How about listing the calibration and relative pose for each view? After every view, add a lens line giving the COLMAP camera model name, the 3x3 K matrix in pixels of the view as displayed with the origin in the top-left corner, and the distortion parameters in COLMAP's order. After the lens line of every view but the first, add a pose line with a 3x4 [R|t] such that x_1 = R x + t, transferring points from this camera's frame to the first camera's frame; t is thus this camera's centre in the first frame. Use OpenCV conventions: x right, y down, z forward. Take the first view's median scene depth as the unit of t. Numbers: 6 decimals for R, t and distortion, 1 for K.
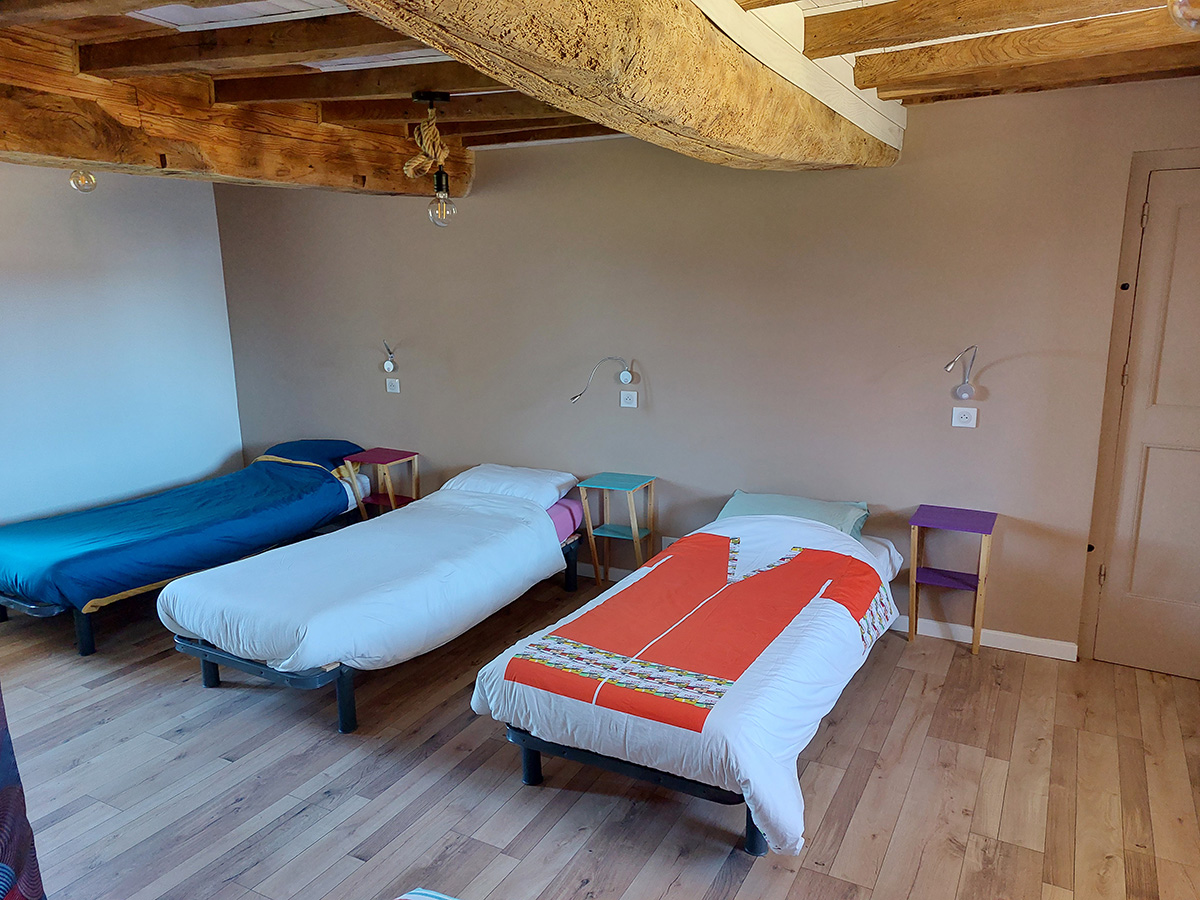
lens RADIAL K [[855.3, 0, 602.1], [0, 855.3, 450.6], [0, 0, 1]] dist [-0.000792, -0.004487]
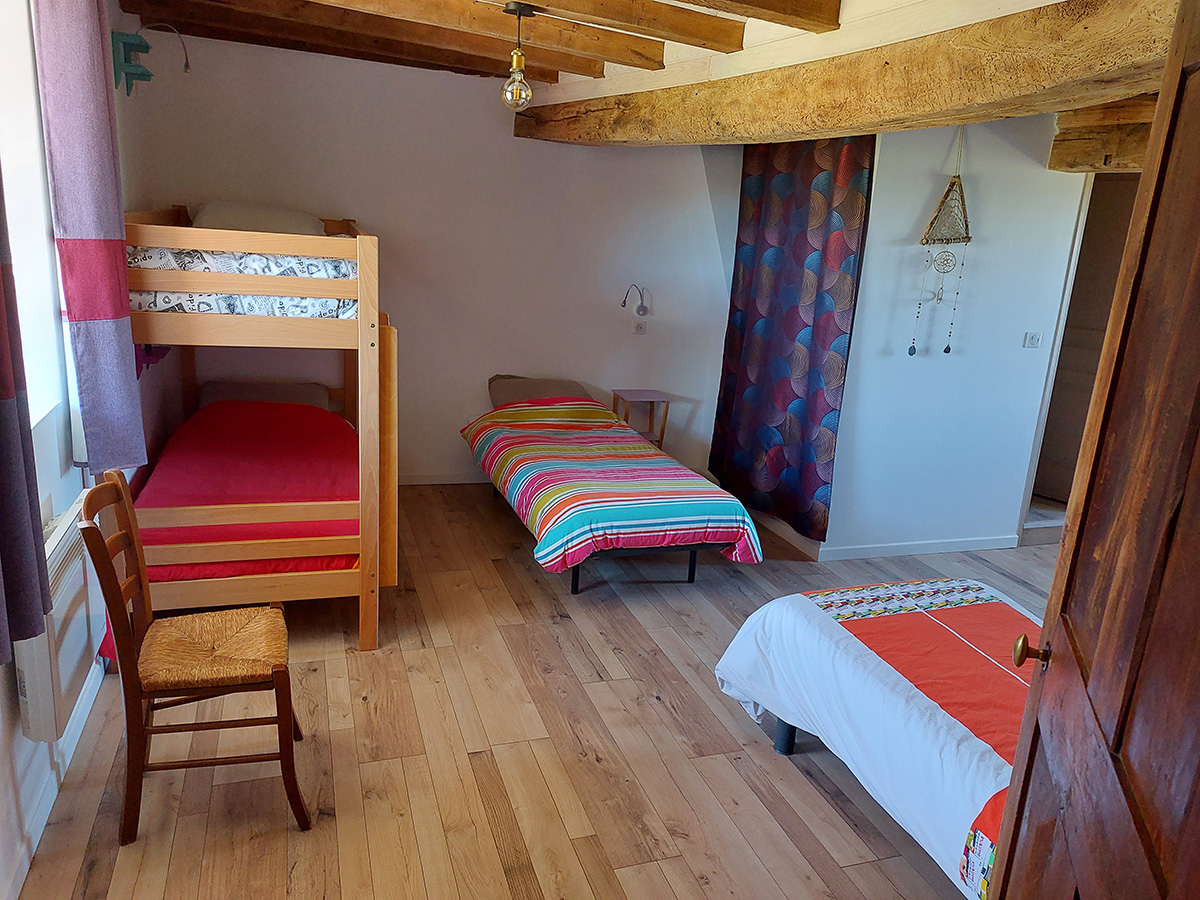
lens RADIAL K [[855.3, 0, 600.8], [0, 855.3, 448.1], [0, 0, 1]] dist [-0.000792, -0.004487]
pose [[-0.664540, 0.168056, -0.728109, 1.109712], [-0.191590, 0.903492, 0.383399, -0.287967], [0.722274, 0.394283, -0.568209, 1.320363]]
